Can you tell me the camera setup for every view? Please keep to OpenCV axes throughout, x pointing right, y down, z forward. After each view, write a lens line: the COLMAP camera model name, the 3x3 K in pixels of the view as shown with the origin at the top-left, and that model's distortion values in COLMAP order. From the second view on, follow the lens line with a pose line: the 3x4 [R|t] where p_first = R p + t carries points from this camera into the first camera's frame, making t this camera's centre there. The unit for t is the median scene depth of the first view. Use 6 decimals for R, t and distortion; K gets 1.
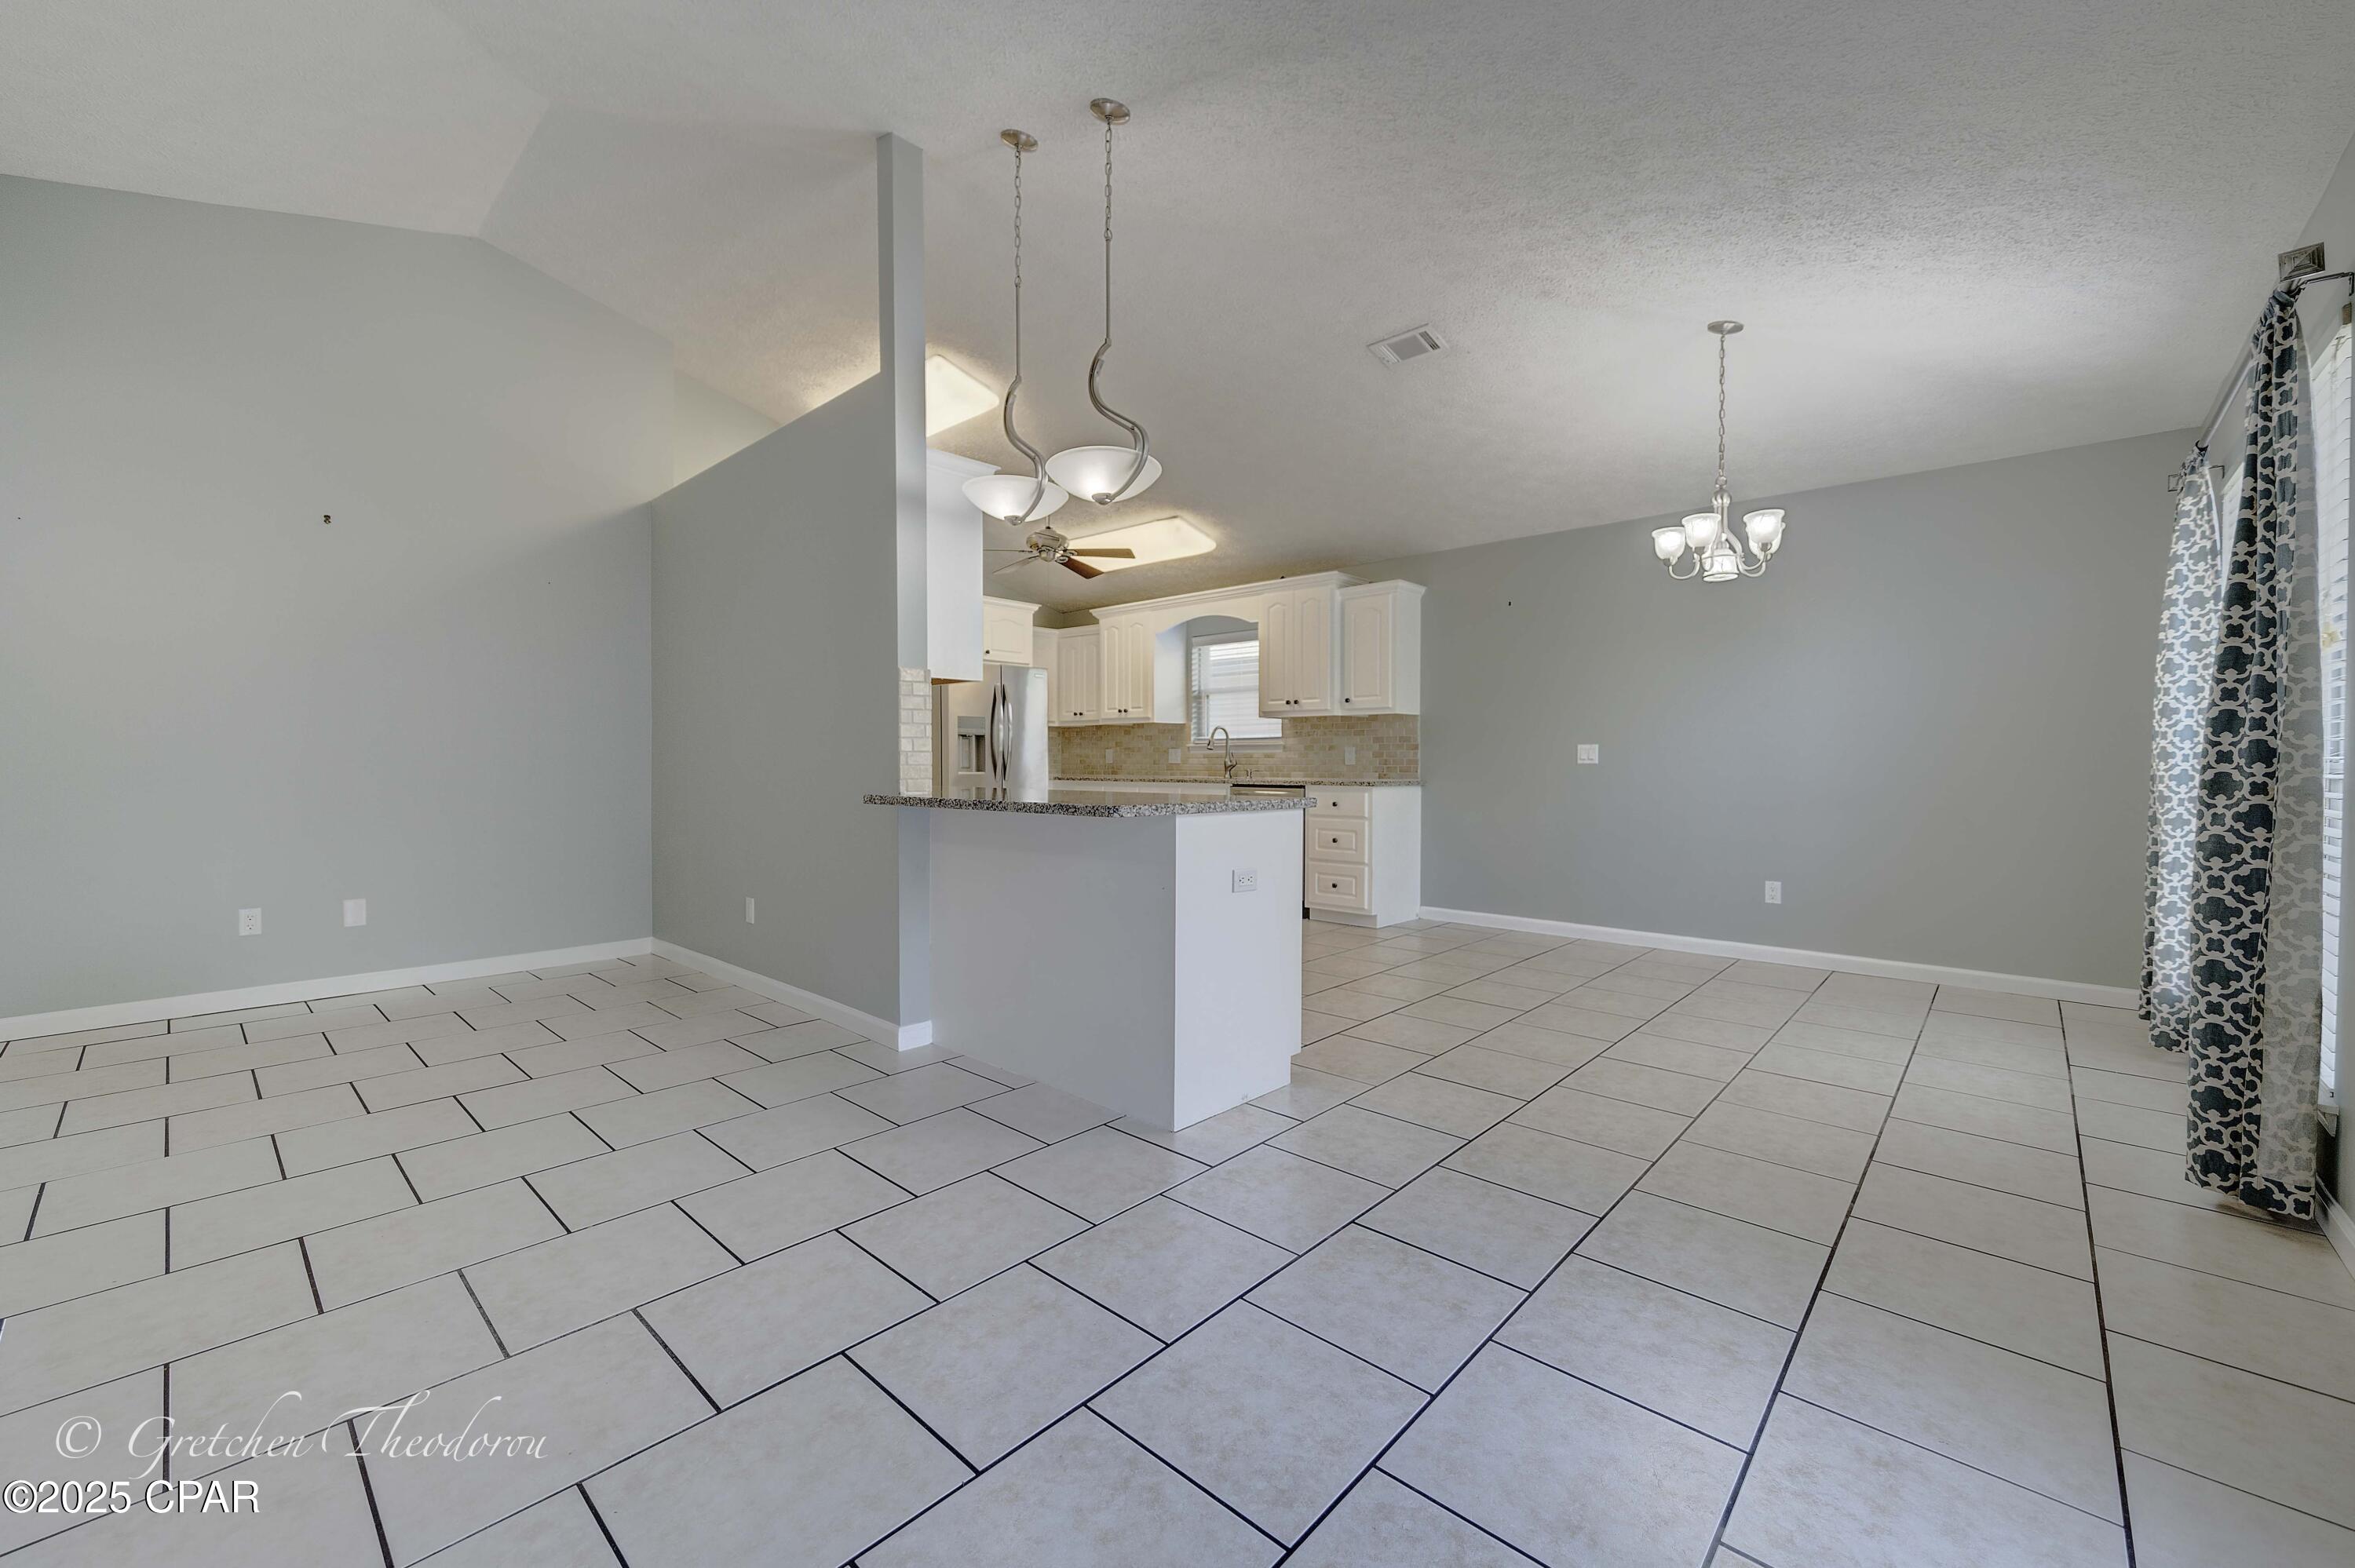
lens RADIAL K [[874.9, 0, 1170.9], [0, 874.9, 766.4], [0, 0, 1]] dist [-0.002499, 0.000090]
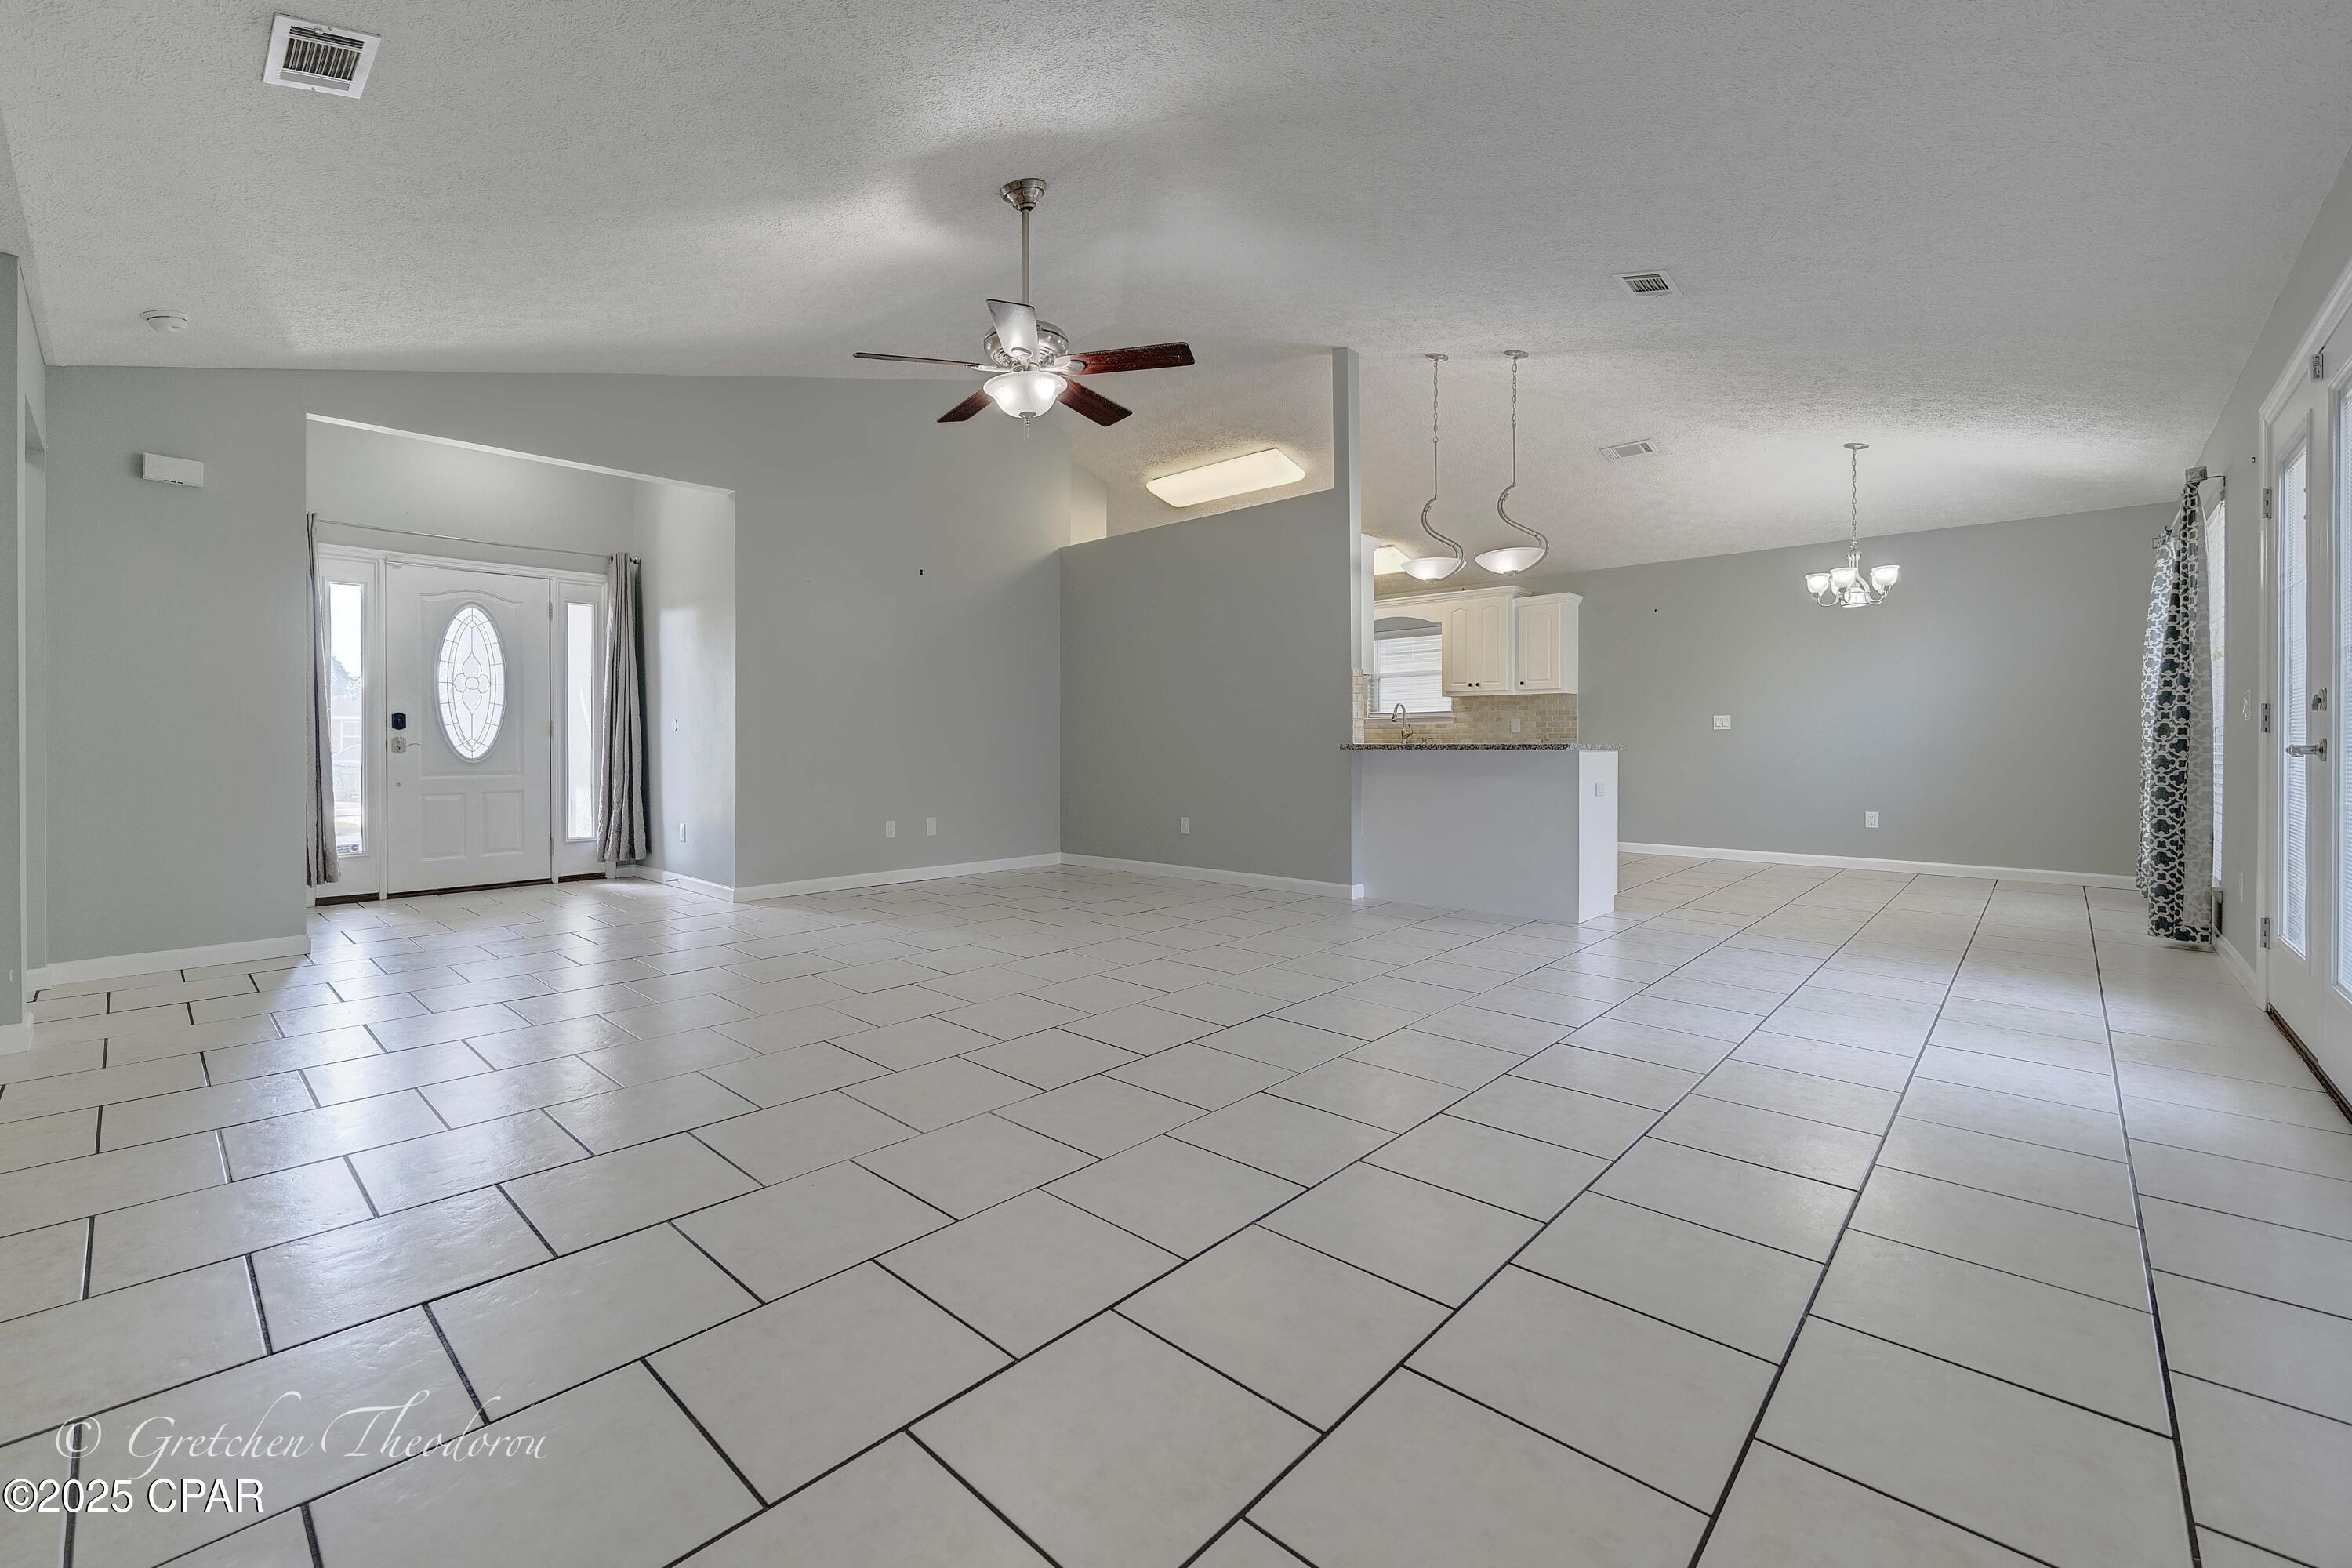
lens RADIAL K [[911.0, 0, 1094.6], [0, 911.0, 739.6], [0, 0, 1]] dist [-0.001027, -0.000320]
pose [[0.999233, -0.002758, -0.039067, -0.730255], [0.002460, 0.999968, -0.007671, 0.034935], [0.039086, 0.007569, 0.999207, -0.743122]]
